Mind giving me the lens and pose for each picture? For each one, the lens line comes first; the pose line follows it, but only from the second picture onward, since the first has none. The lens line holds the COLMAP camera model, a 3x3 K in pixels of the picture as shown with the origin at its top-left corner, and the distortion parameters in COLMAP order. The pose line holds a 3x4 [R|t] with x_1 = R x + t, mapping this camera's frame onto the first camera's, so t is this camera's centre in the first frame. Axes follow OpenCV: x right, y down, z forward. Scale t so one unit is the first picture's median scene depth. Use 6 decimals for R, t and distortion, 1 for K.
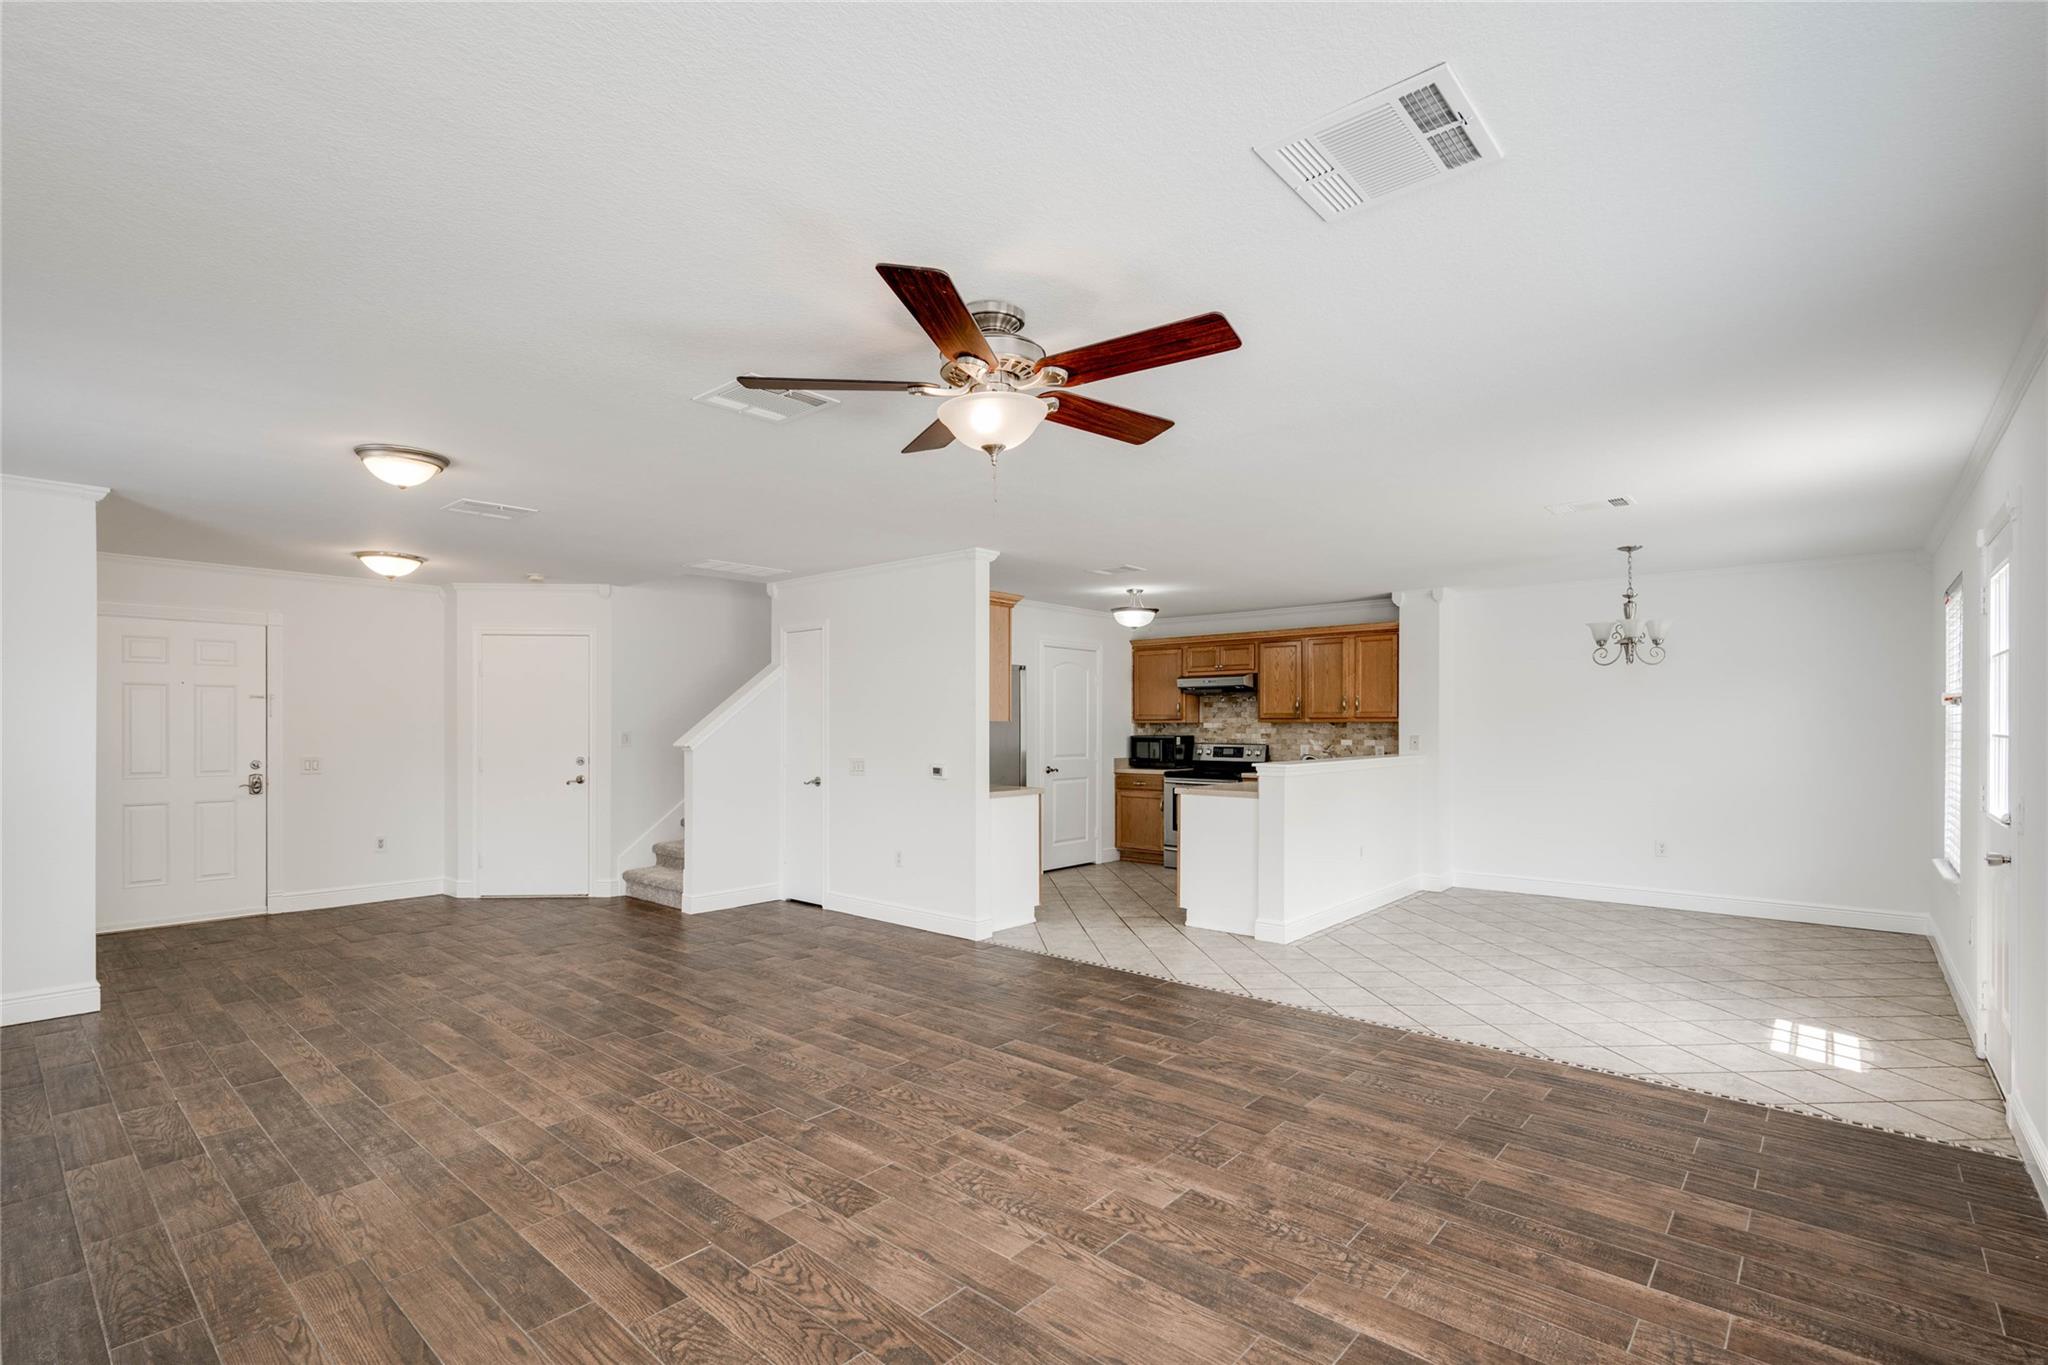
lens RADIAL K [[937.9, 0, 1000.2], [0, 937.9, 727.2], [0, 0, 1]] dist [-0.000913, 0.000180]
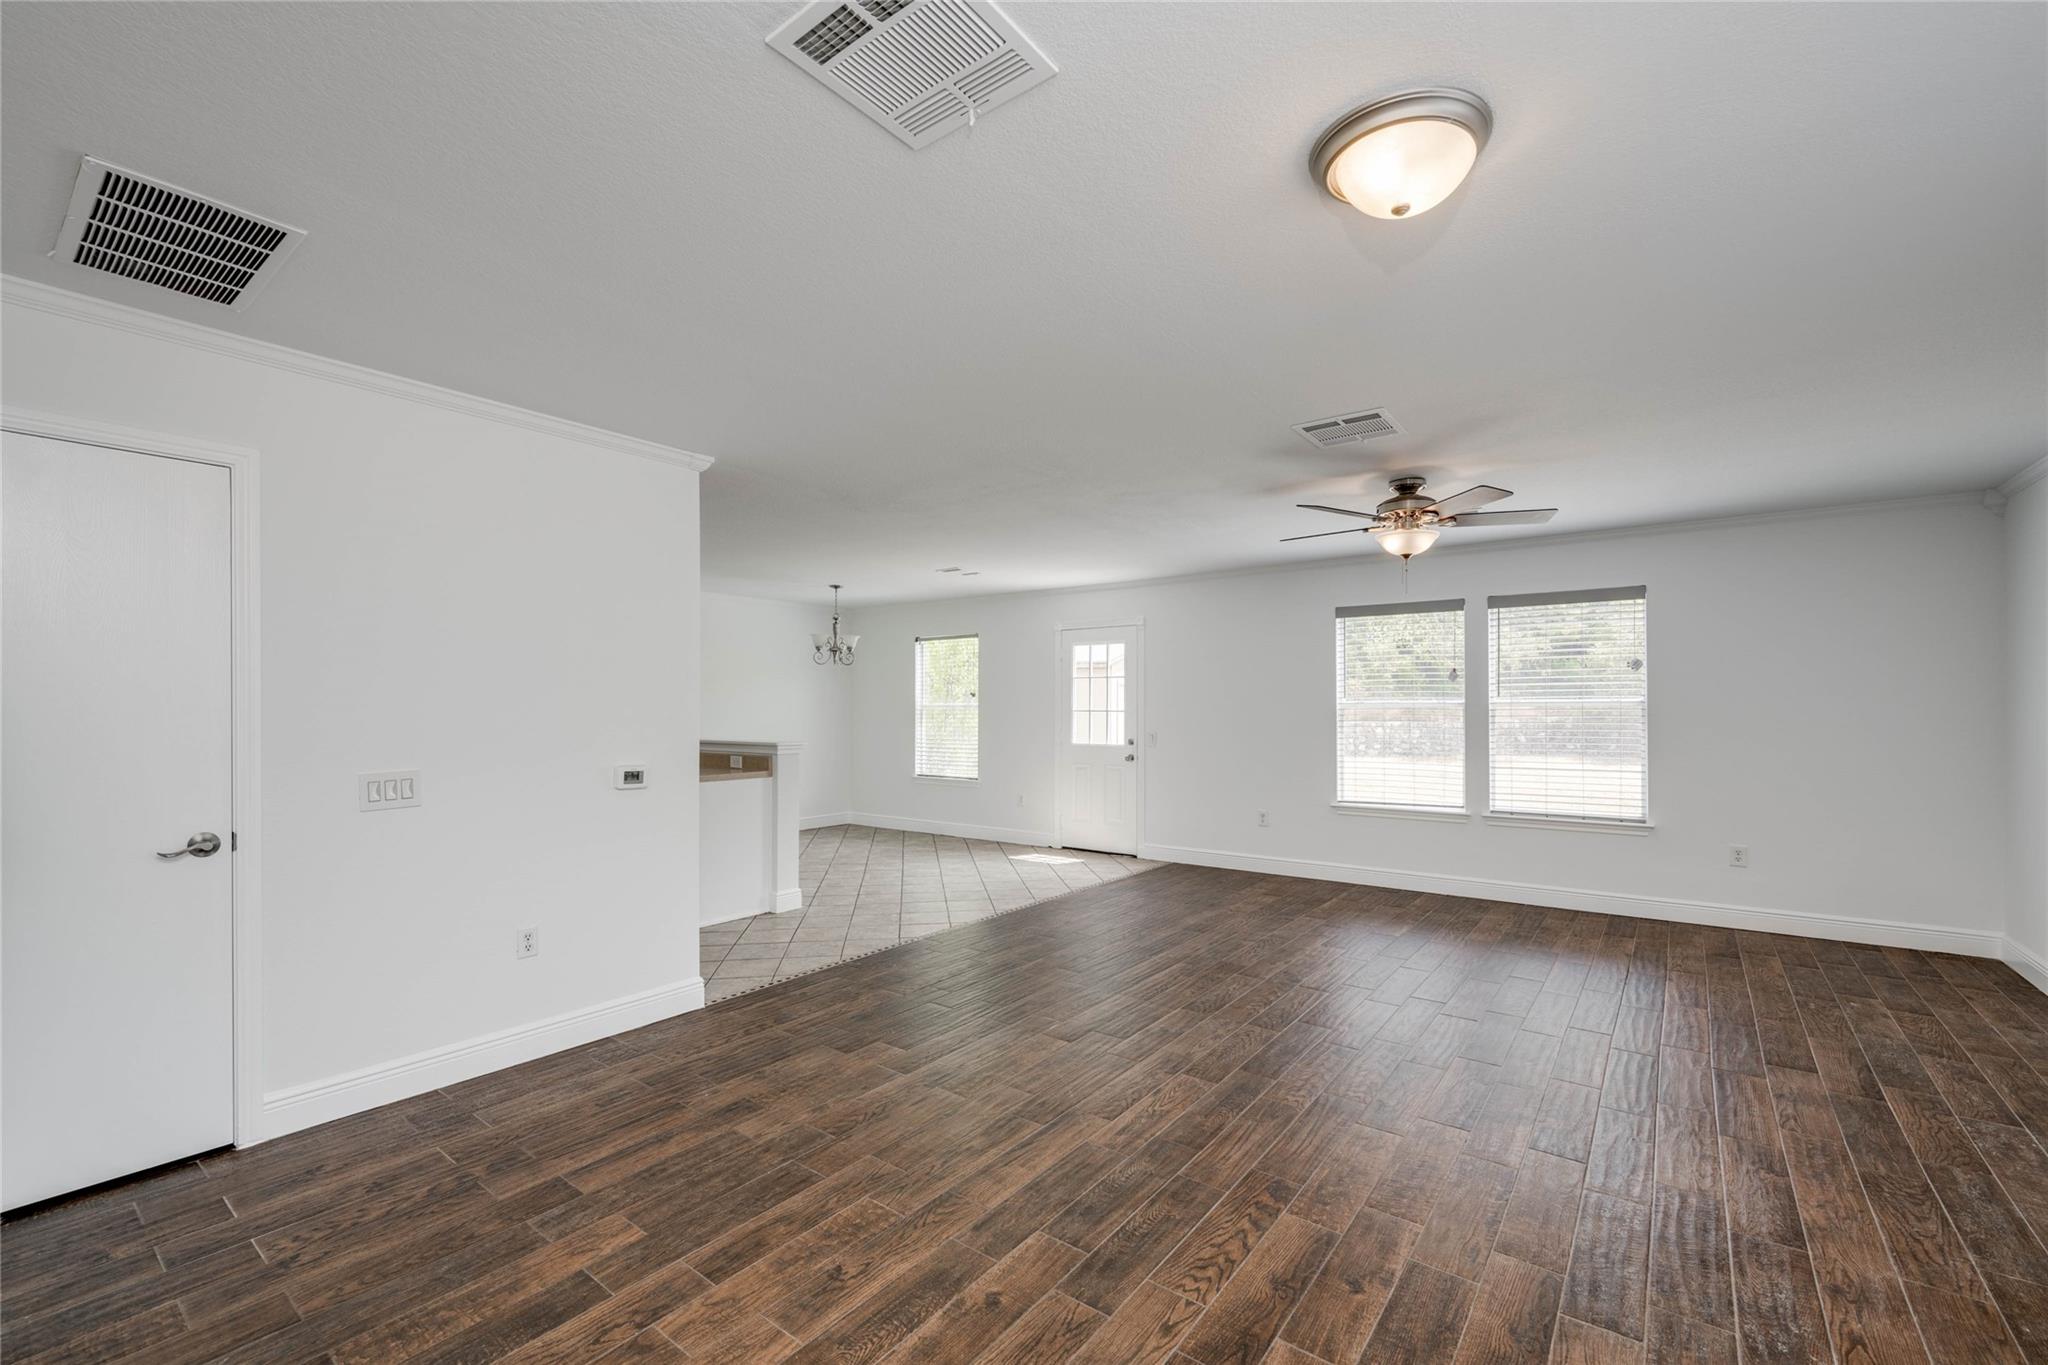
lens RADIAL K [[853.4, 0, 1034.5], [0, 853.4, 707.0], [0, 0, 1]] dist [-0.004567, 0.000683]
pose [[-0.085109, 0.000472, 0.996372, -0.756601], [0.001606, 0.999999, -0.000337, -0.000246], [-0.996370, 0.001571, -0.085110, 0.875229]]
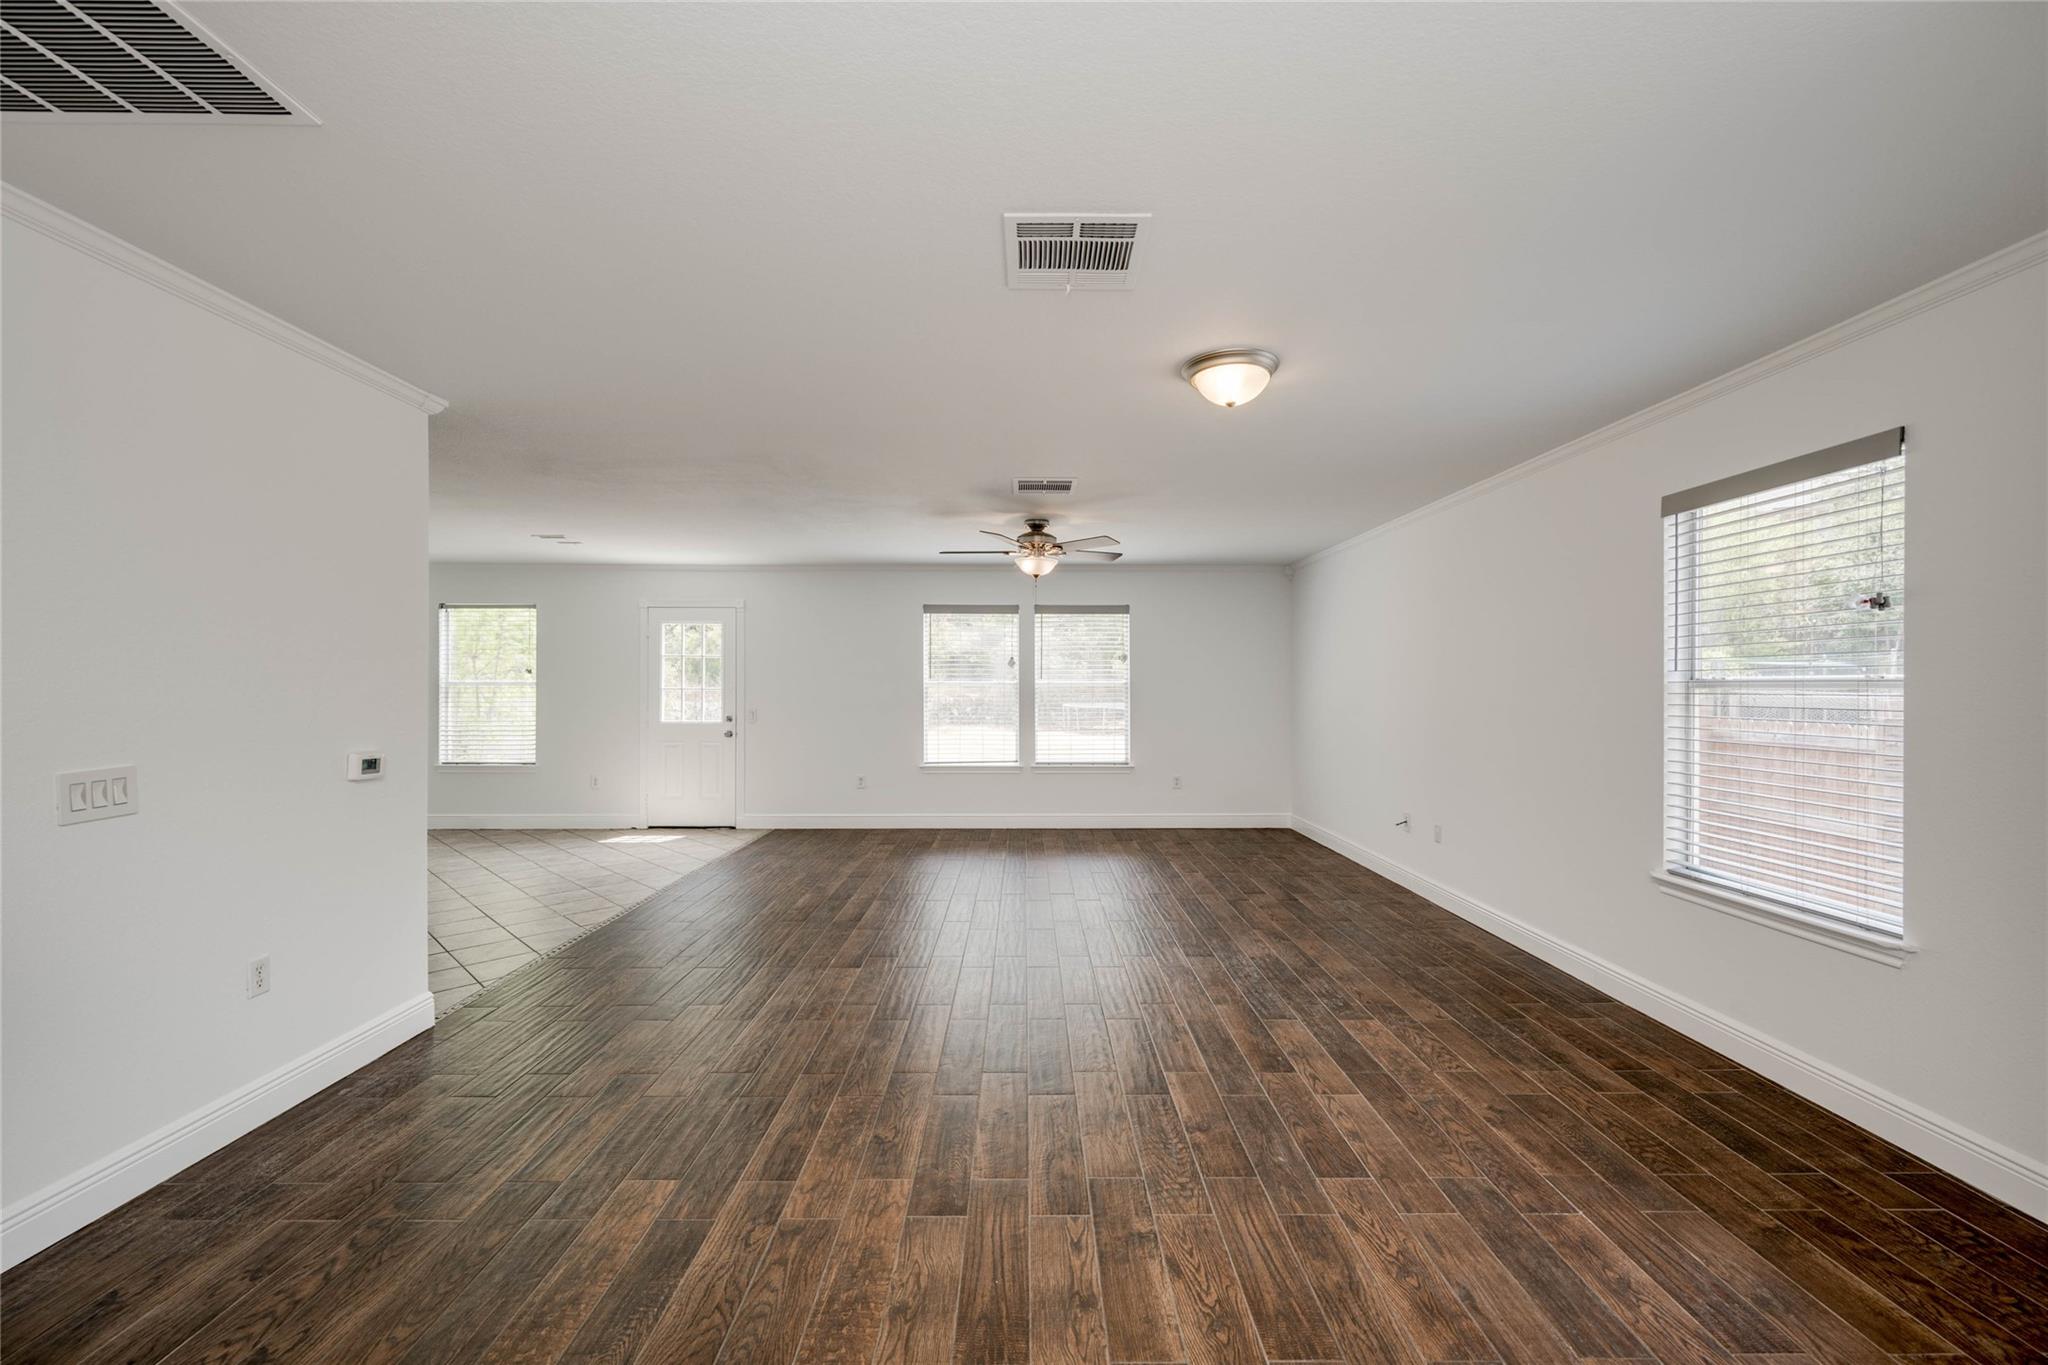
lens RADIAL K [[818.6, 0, 1028.8], [0, 818.6, 688.3], [0, 0, 1]] dist [-0.002259, -0.000073]
pose [[-0.674573, -0.002847, 0.738202, -0.760005], [-0.001773, 0.999996, 0.002238, 0.000486], [-0.738206, 0.000201, -0.674576, 1.170206]]
